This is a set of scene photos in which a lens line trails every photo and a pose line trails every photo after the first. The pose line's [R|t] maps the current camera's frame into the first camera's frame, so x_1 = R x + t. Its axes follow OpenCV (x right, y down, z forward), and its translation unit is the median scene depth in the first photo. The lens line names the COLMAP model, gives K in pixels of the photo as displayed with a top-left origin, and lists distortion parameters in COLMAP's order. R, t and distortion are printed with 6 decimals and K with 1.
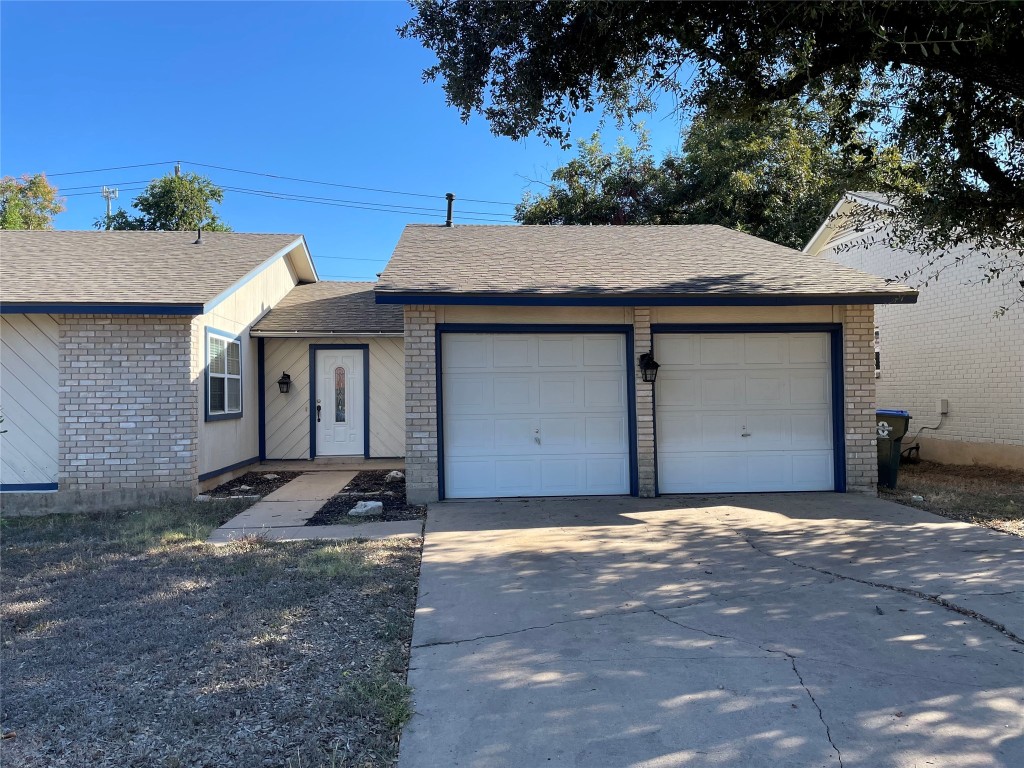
lens RADIAL K [[770.2, 0, 513.6], [0, 770.2, 377.1], [0, 0, 1]] dist [0.044398, -0.038612]
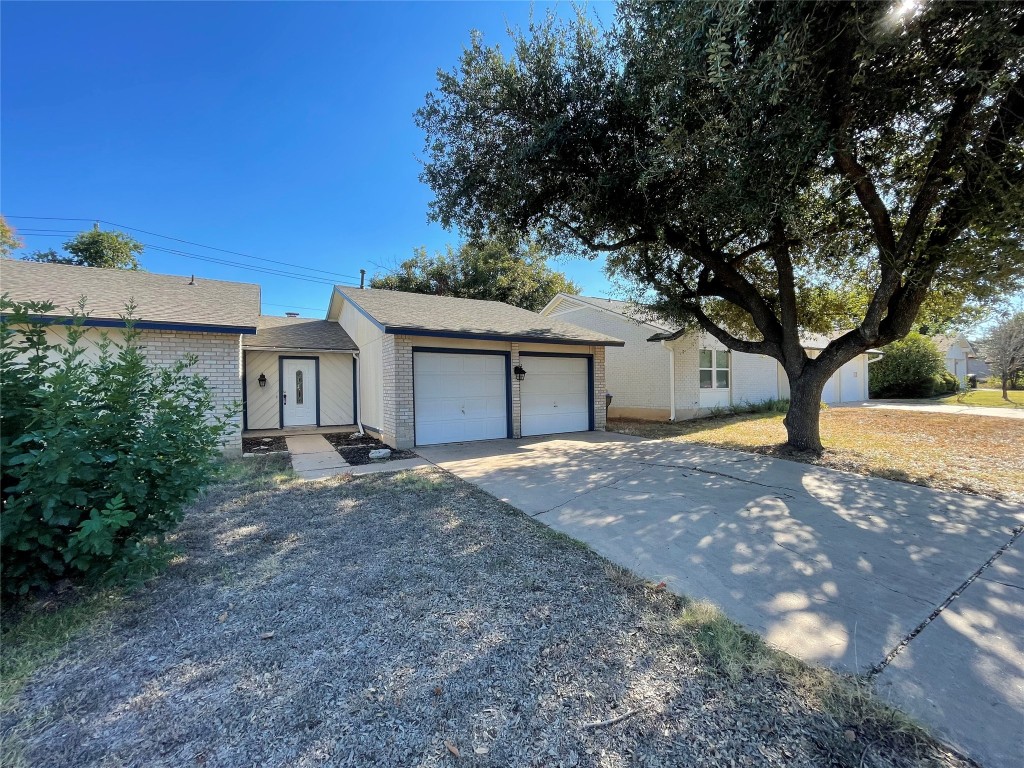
lens RADIAL K [[413.8, 0, 511.4], [0, 413.8, 385.4], [0, 0, 1]] dist [-0.004095, 0.000415]
pose [[0.900398, 0.000775, 0.435067, -0.294620], [-0.007501, 0.999877, 0.013743, 0.004436], [-0.435003, -0.015638, 0.900293, 0.047527]]
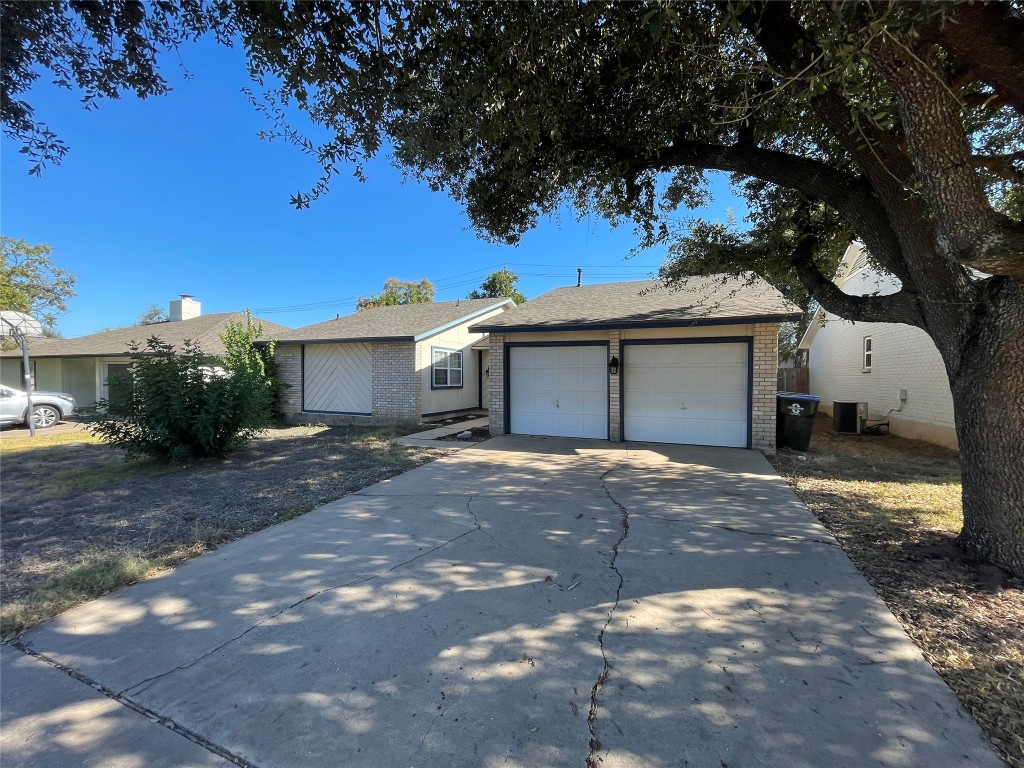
lens RADIAL K [[413.8, 0, 515.2], [0, 413.8, 385.1], [0, 0, 1]] dist [-0.004095, 0.000415]
pose [[0.883216, 0.025088, -0.468295, 0.397334], [-0.005059, 0.999020, 0.043979, -0.008407], [0.468939, -0.036474, 0.882477, 0.090169]]
